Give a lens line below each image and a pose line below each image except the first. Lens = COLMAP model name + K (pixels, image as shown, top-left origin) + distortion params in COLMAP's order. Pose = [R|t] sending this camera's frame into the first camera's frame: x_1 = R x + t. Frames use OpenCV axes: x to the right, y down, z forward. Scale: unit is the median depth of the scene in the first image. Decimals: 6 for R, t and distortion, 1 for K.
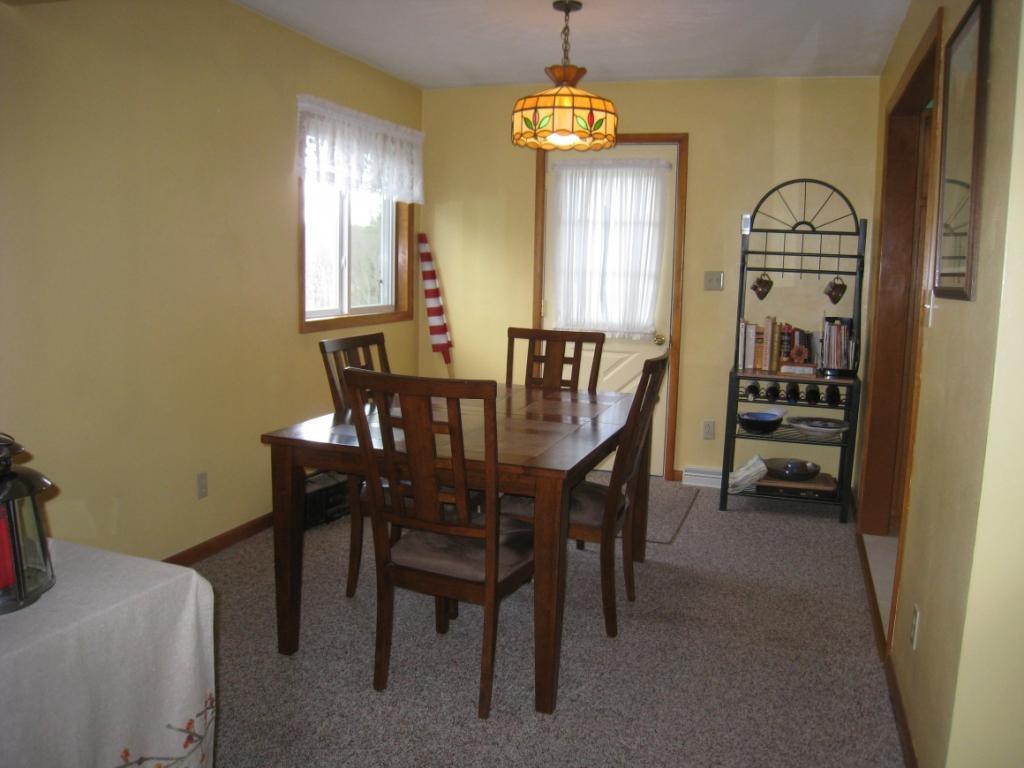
lens RADIAL K [[892.0, 0, 490.2], [0, 892.0, 382.3], [0, 0, 1]] dist [-0.112691, -0.000610]
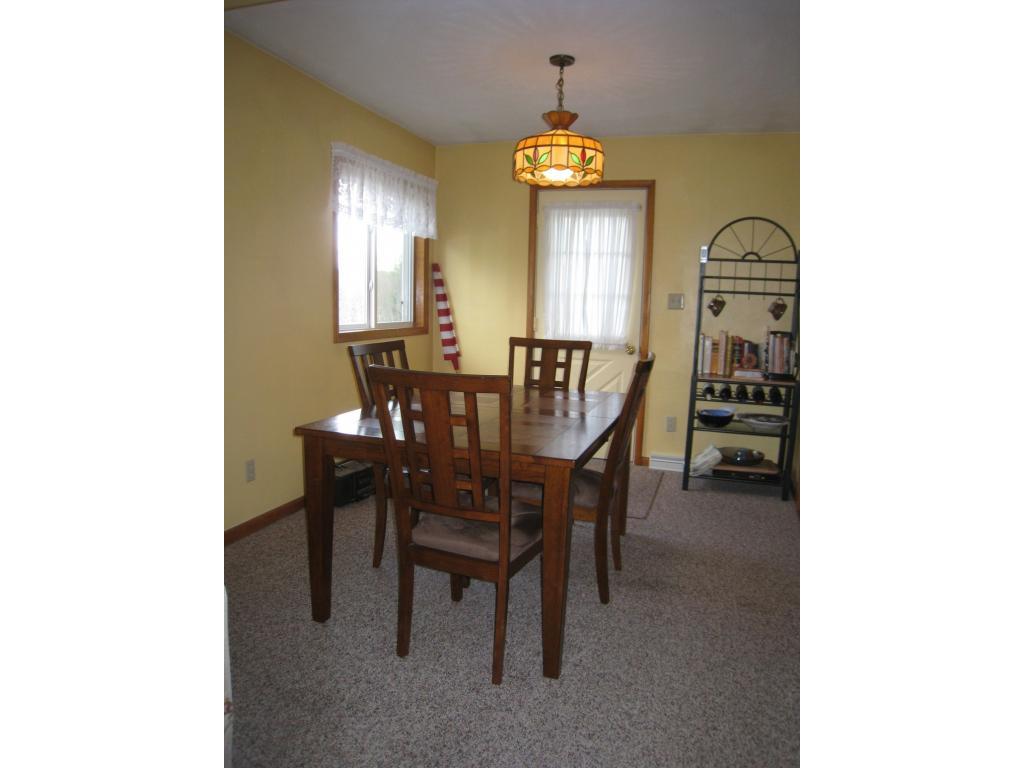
lens RADIAL K [[845.5, 0, 521.4], [0, 845.5, 396.4], [0, 0, 1]] dist [-0.160574, 0.109245]
pose [[0.999842, 0.000296, 0.017790, 0.014212], [-0.000704, 0.999737, 0.022938, -0.007523], [-0.017778, -0.022947, 0.999579, -0.111038]]
